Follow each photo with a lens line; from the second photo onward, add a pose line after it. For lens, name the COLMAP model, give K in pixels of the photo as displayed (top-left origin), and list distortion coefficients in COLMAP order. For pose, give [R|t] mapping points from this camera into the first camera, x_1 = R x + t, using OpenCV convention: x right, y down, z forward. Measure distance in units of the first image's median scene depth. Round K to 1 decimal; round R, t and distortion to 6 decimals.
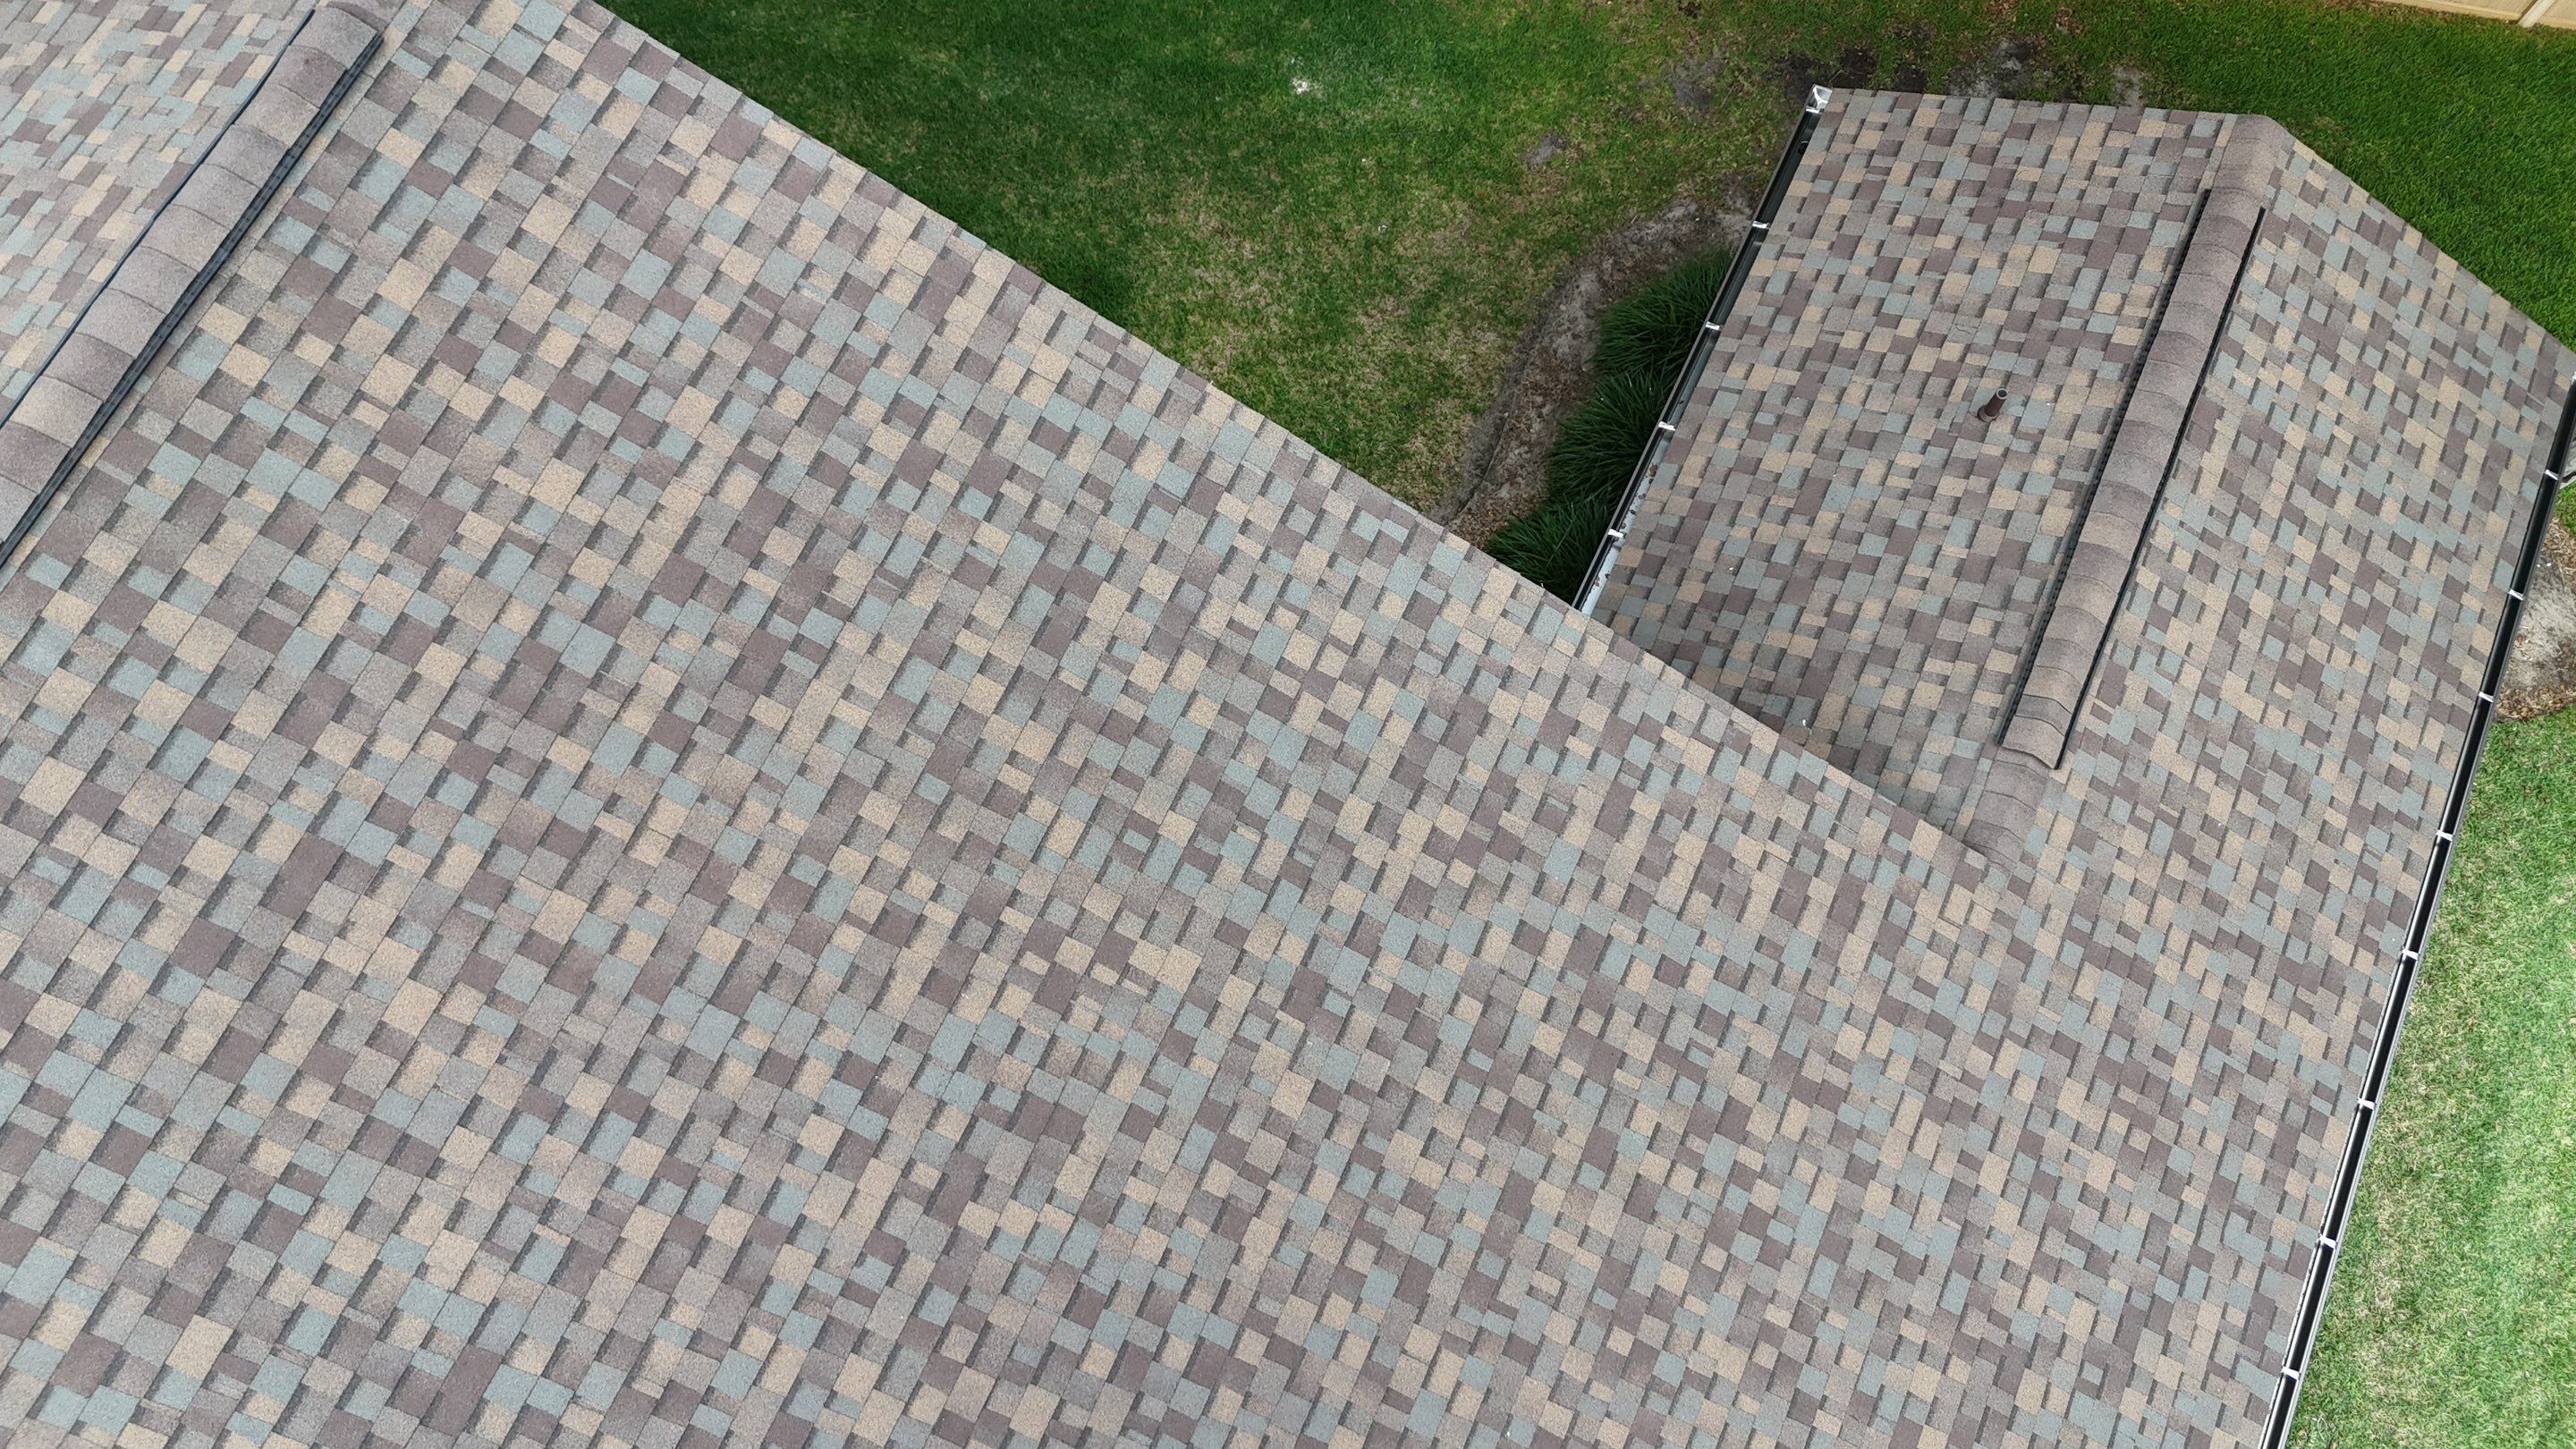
lens RADIAL K [[1891.6, 0, 1288.0], [0, 1891.6, 724.5], [0, 0, 1]] dist [0.066431, -0.069247]
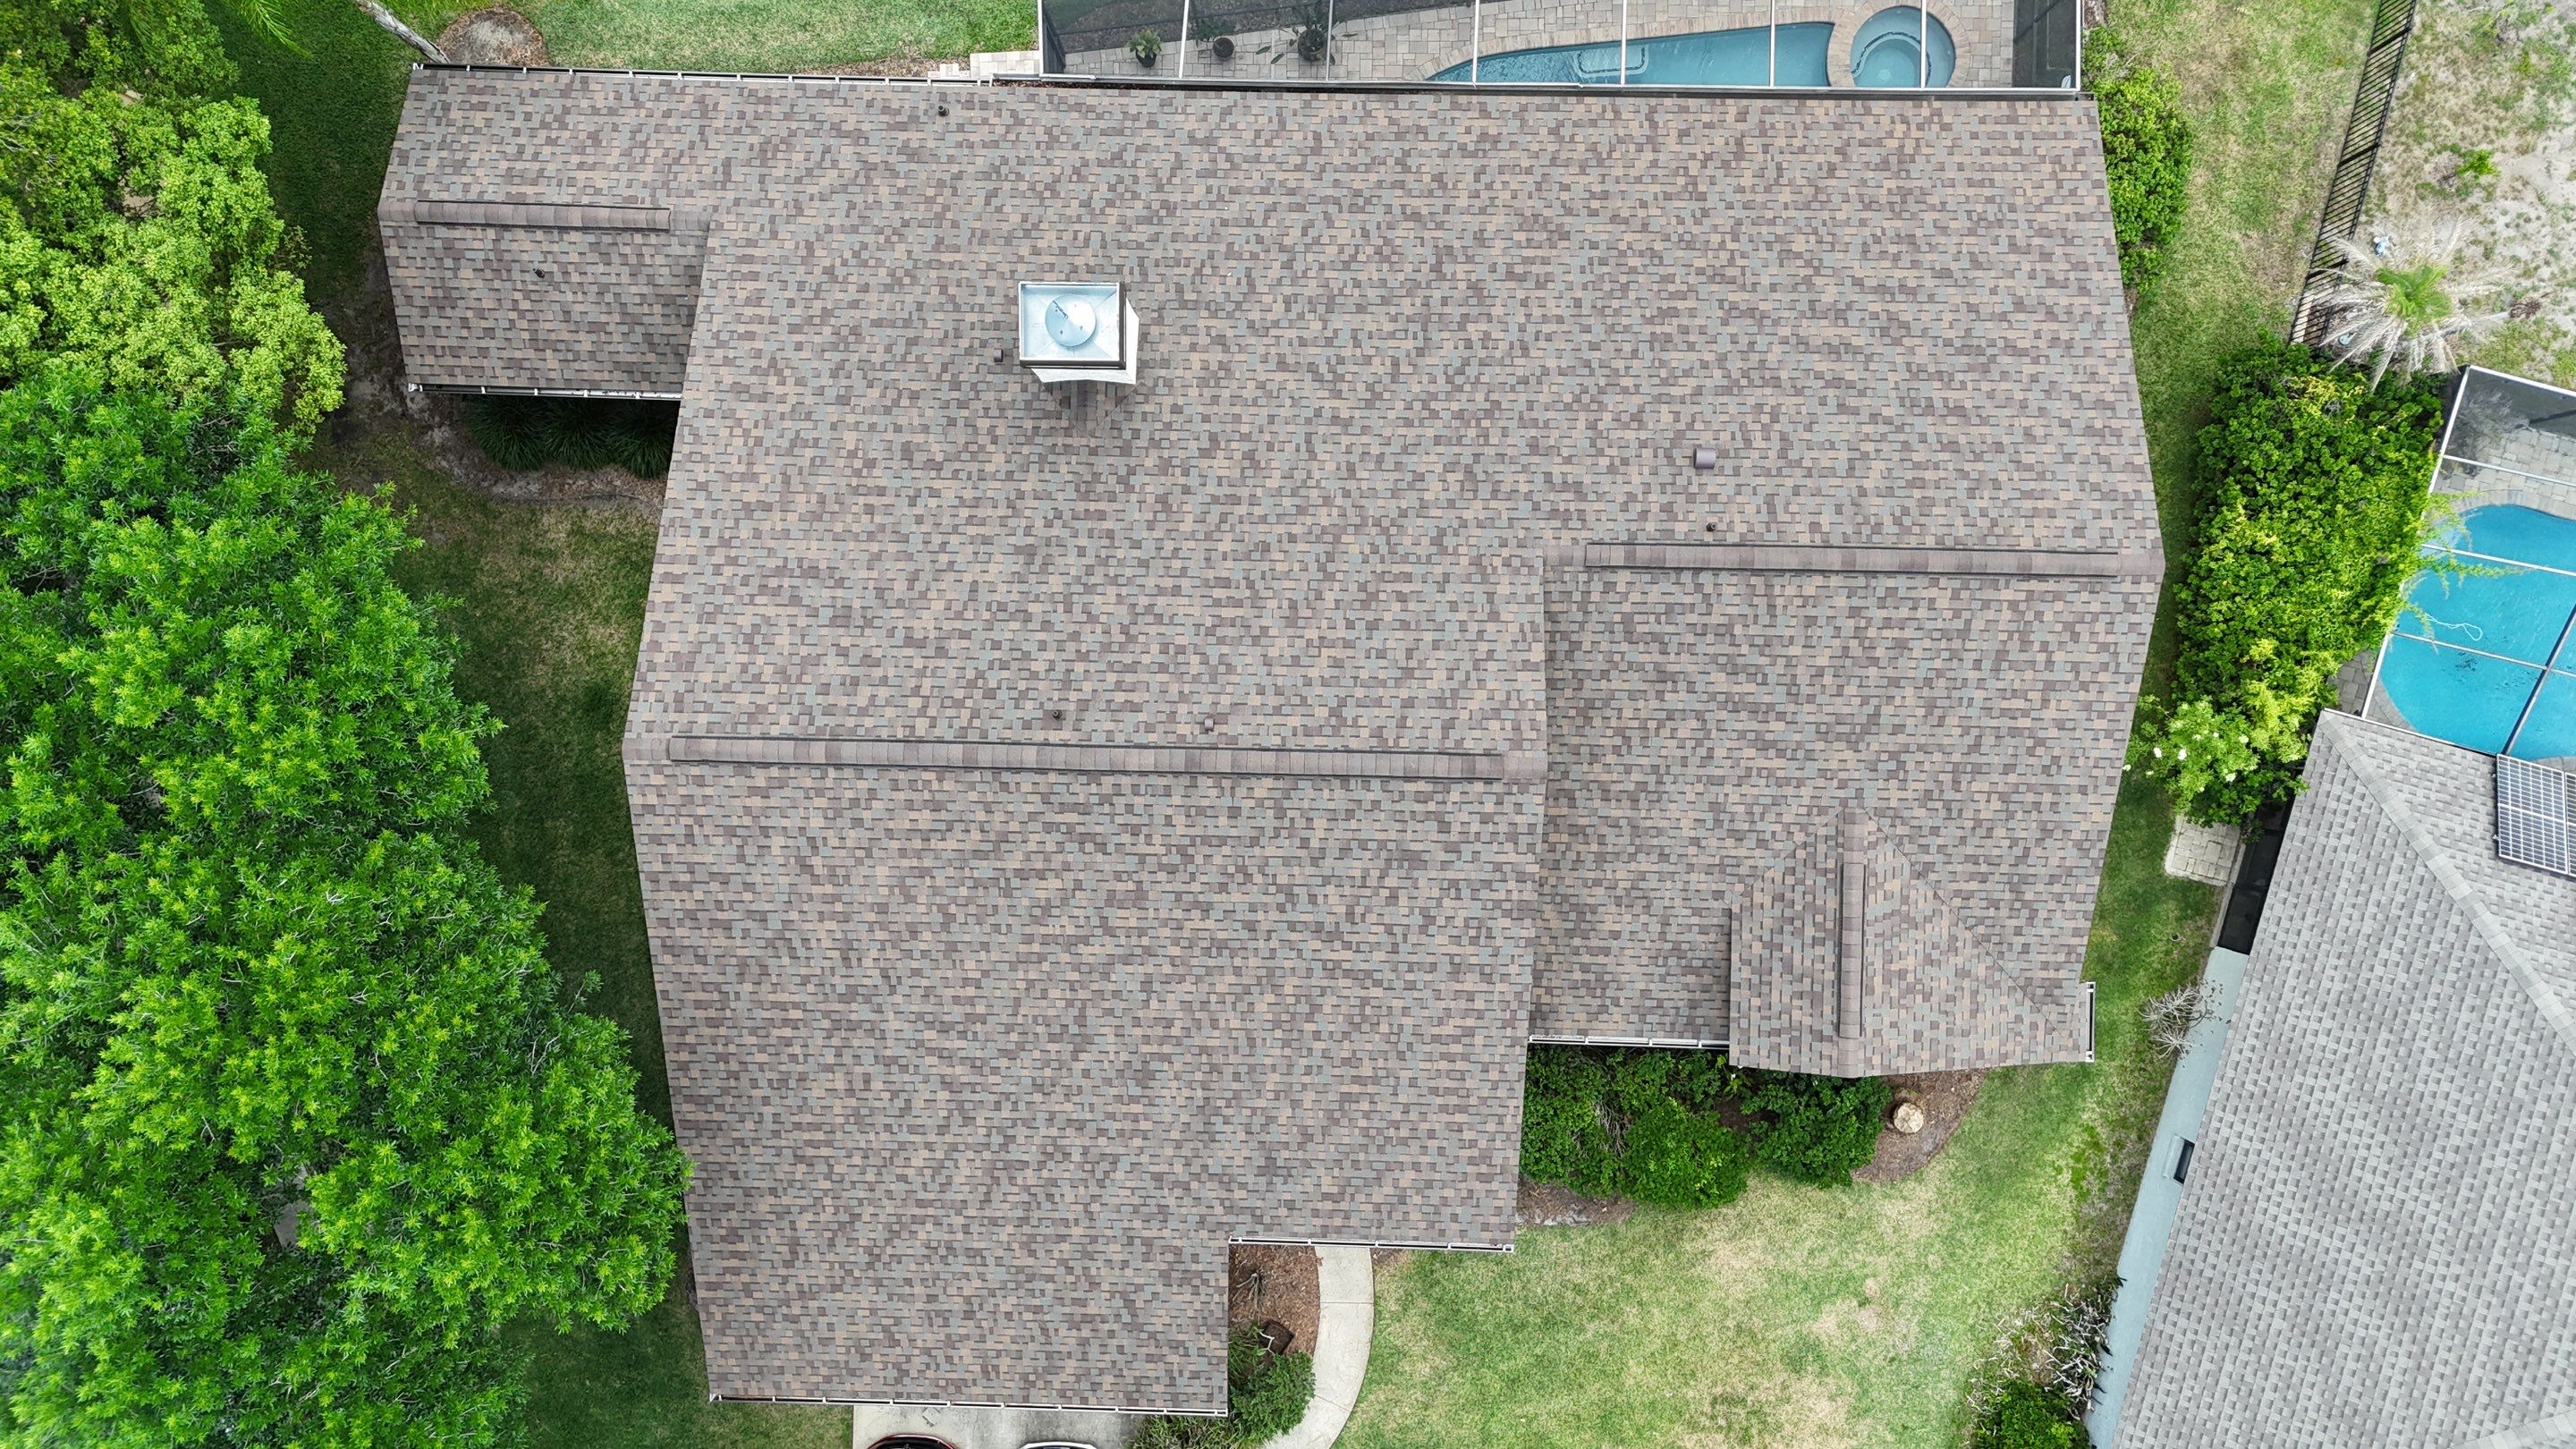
lens RADIAL K [[1881.8, 0, 1288.0], [0, 1881.8, 724.5], [0, 0, 1]] dist [0.078583, -0.074344]
pose [[-0.400325, -0.916122, 0.021451, -0.746472], [0.876129, -0.375778, 0.301974, -0.320783], [-0.268585, 0.139682, 0.953075, -1.884601]]
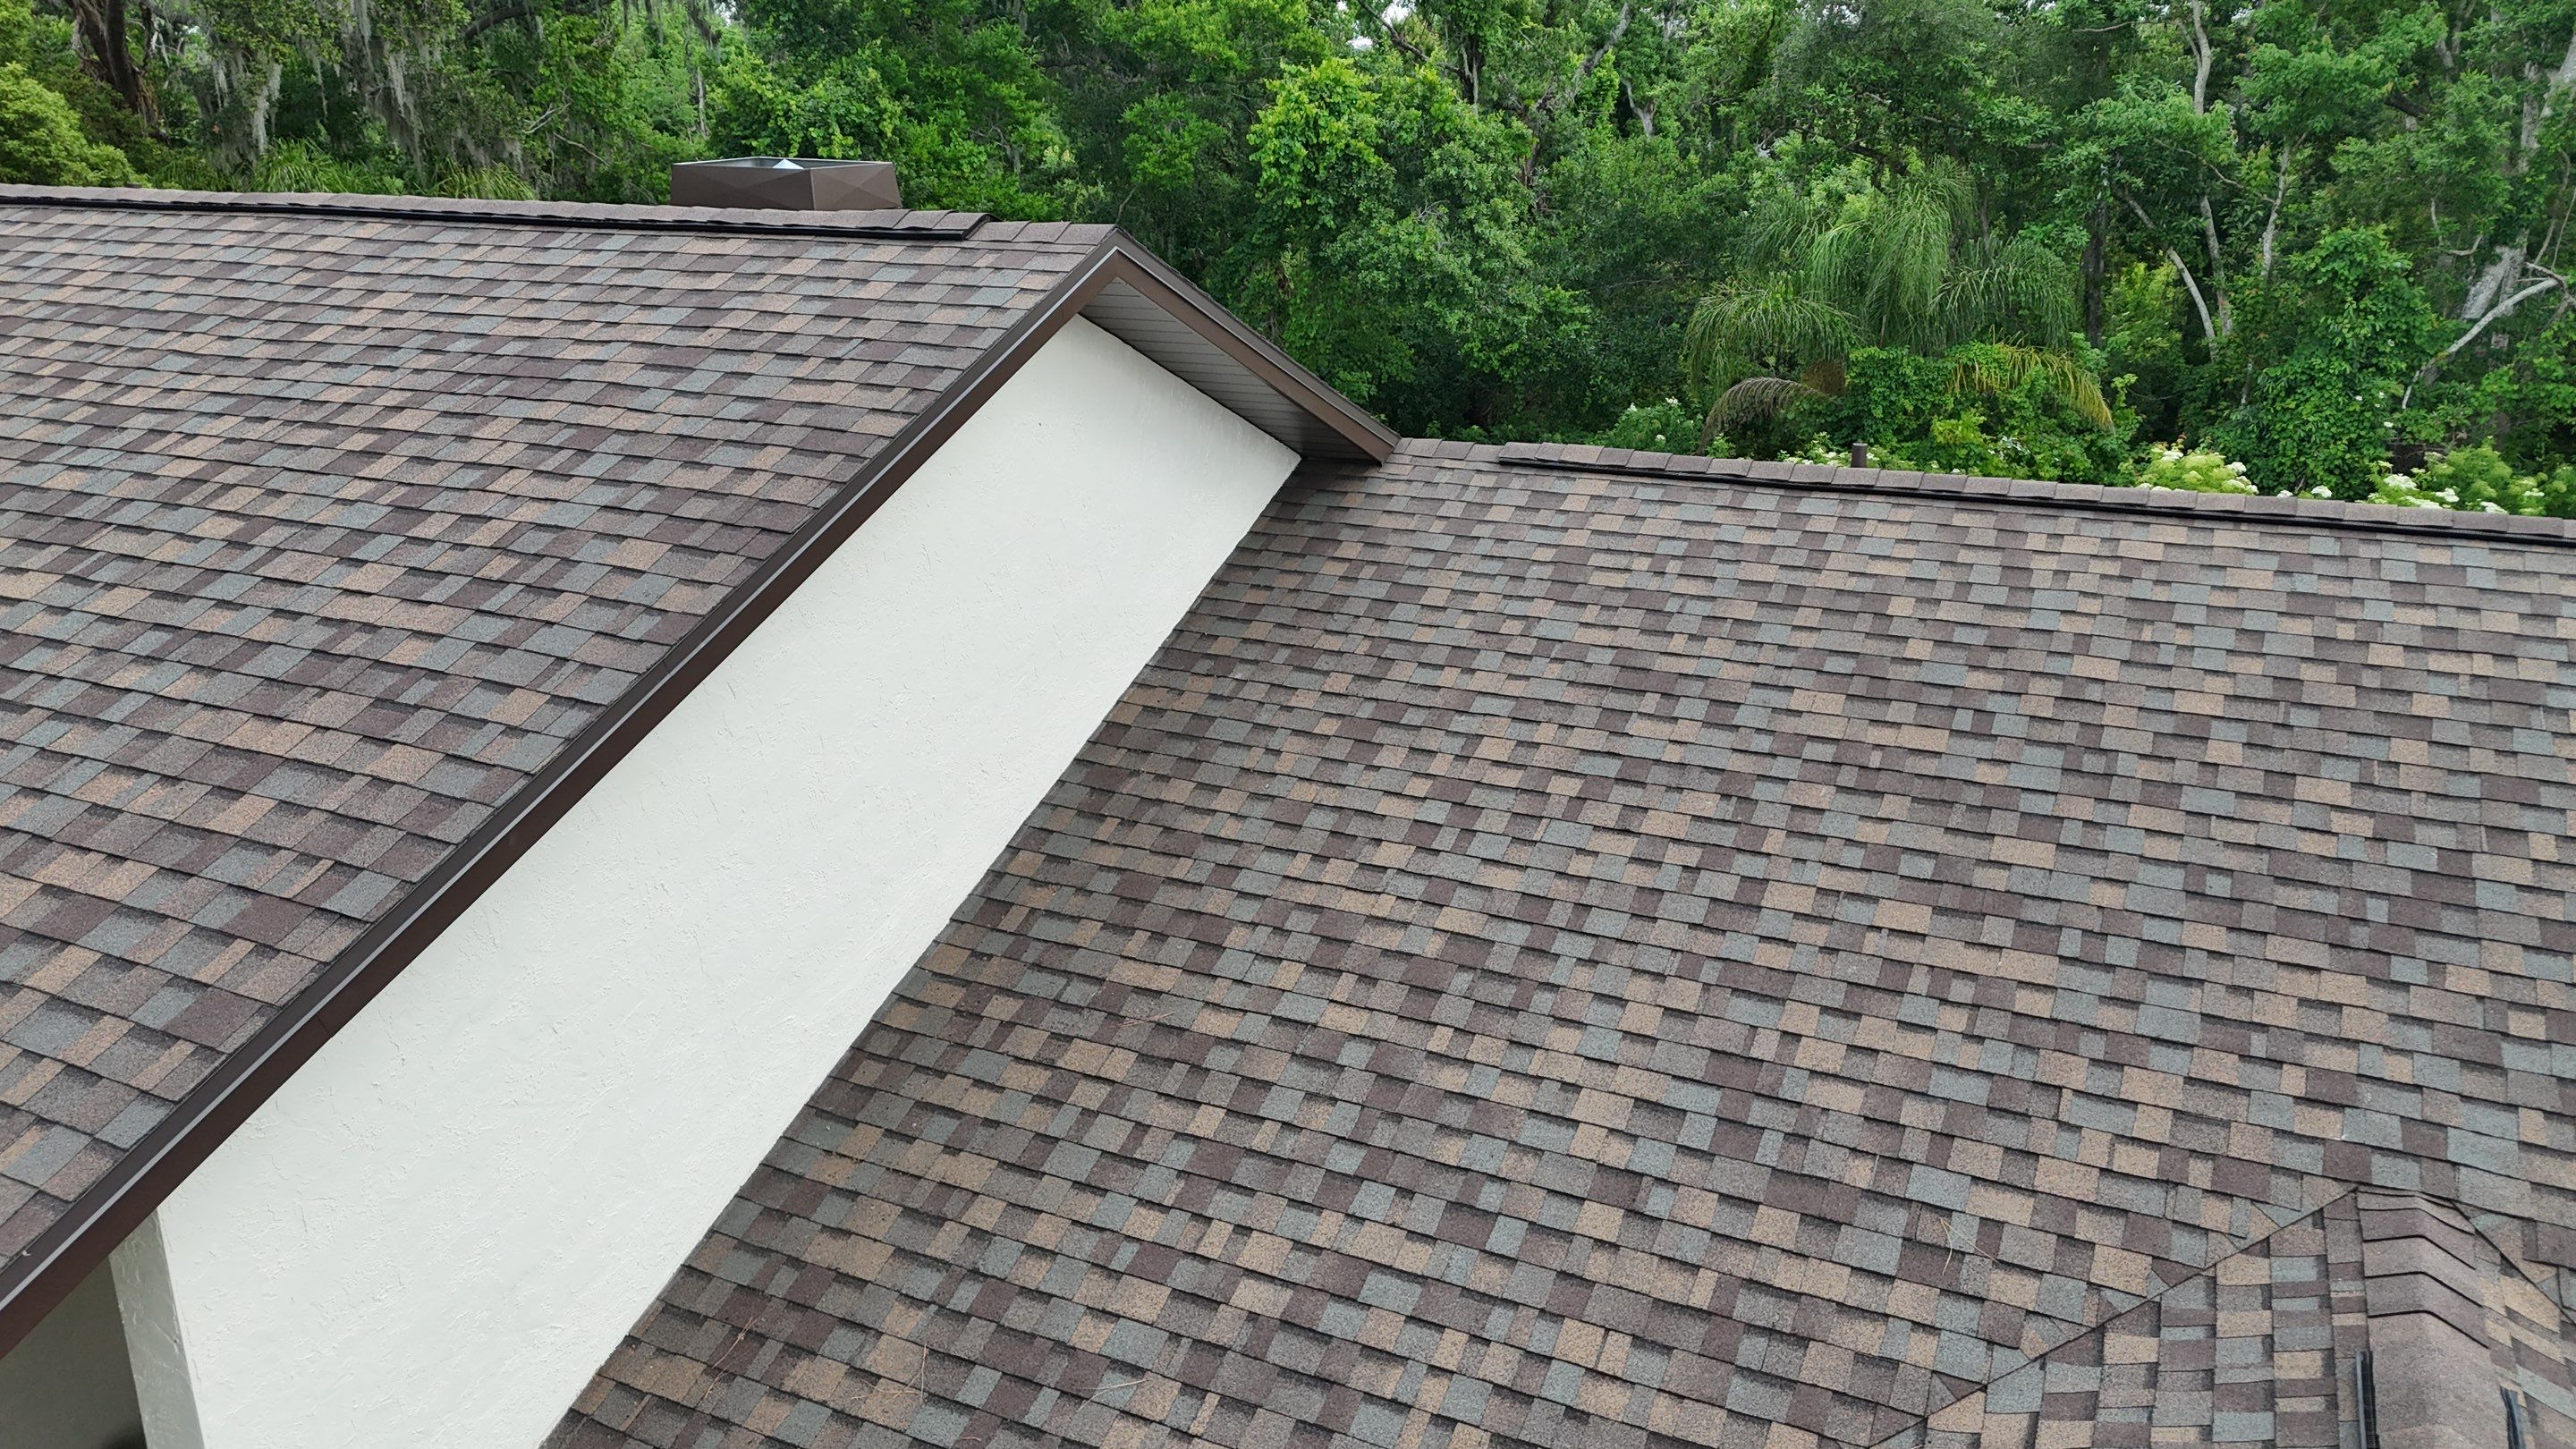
lens RADIAL K [[1892.4, 0, 1288.0], [0, 1892.4, 724.5], [0, 0, 1]] dist [0.063384, -0.064907]
pose [[0.020199, -0.281585, 0.959324, -1.657890], [0.942377, 0.325853, 0.075803, 0.799788], [-0.333944, 0.902513, 0.271941, 0.398751]]
